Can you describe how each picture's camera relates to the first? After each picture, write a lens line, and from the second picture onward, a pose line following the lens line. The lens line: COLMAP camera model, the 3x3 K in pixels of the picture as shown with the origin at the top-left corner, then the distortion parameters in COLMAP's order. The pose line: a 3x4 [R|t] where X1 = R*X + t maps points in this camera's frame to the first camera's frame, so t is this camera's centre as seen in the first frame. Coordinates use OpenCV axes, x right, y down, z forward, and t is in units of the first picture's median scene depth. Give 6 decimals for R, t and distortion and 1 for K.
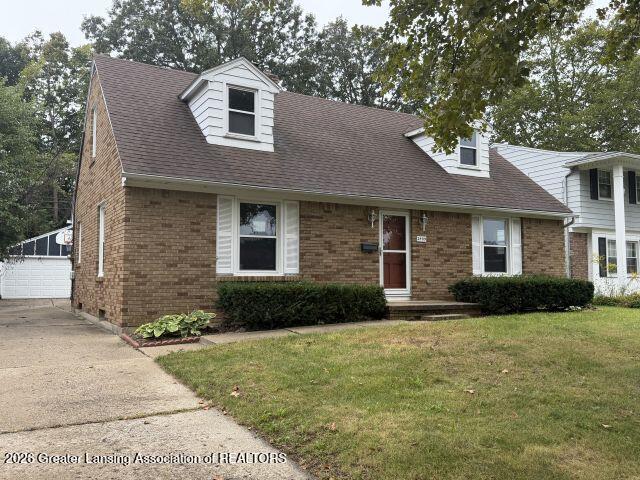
lens RADIAL K [[548.7, 0, 320.5], [0, 548.7, 238.3], [0, 0, 1]] dist [0.108713, -0.009326]
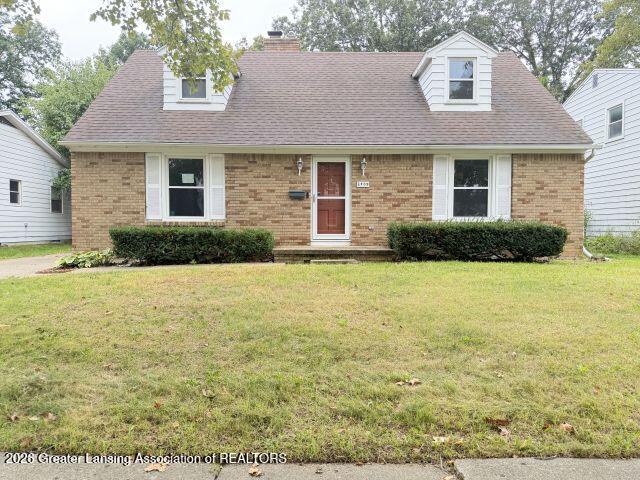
lens RADIAL K [[436.0, 0, 320.4], [0, 436.0, 243.7], [0, 0, 1]] dist [0.066169, -0.013778]
pose [[0.876454, 0.023025, -0.480935, 0.511995], [0.032407, 0.993770, 0.106635, 0.021898], [0.480395, -0.109046, 0.870247, 0.276670]]
